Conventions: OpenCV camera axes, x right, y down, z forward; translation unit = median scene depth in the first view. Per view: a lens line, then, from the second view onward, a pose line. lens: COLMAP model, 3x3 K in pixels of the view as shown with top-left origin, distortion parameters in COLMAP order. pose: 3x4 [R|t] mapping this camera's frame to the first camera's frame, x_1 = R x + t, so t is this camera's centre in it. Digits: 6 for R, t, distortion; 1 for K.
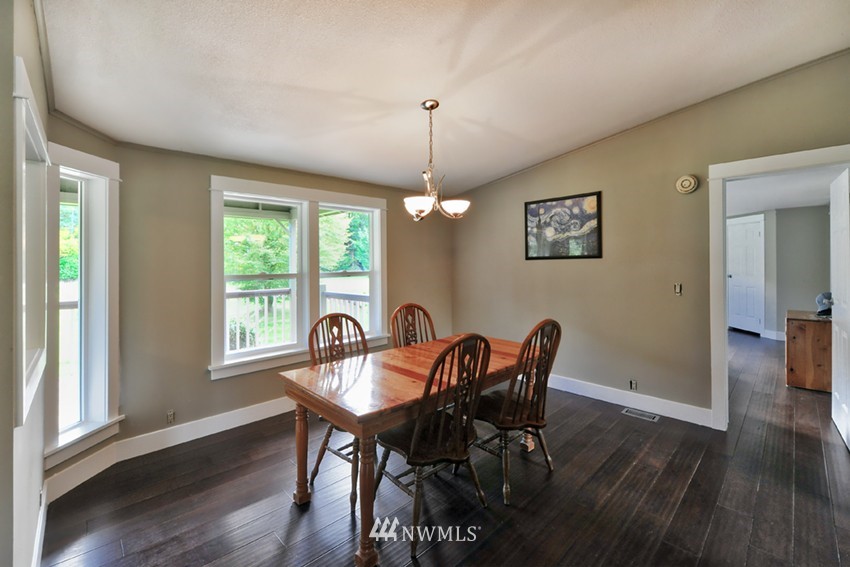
lens RADIAL K [[361.8, 0, 426.0], [0, 361.8, 267.7], [0, 0, 1]] dist [0.000237, 0.000070]
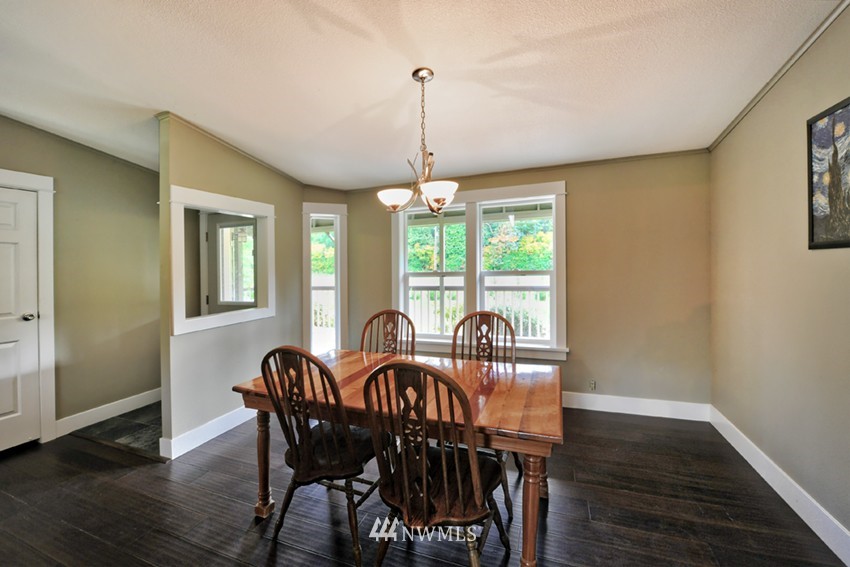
lens RADIAL K [[331.8, 0, 427.7], [0, 331.8, 264.0], [0, 0, 1]] dist [-0.035383, 0.000169]
pose [[0.435411, -0.001542, -0.900231, 0.429240], [0.008000, 0.999966, 0.002156, -0.007879], [0.900196, -0.008141, 0.435408, 0.419927]]
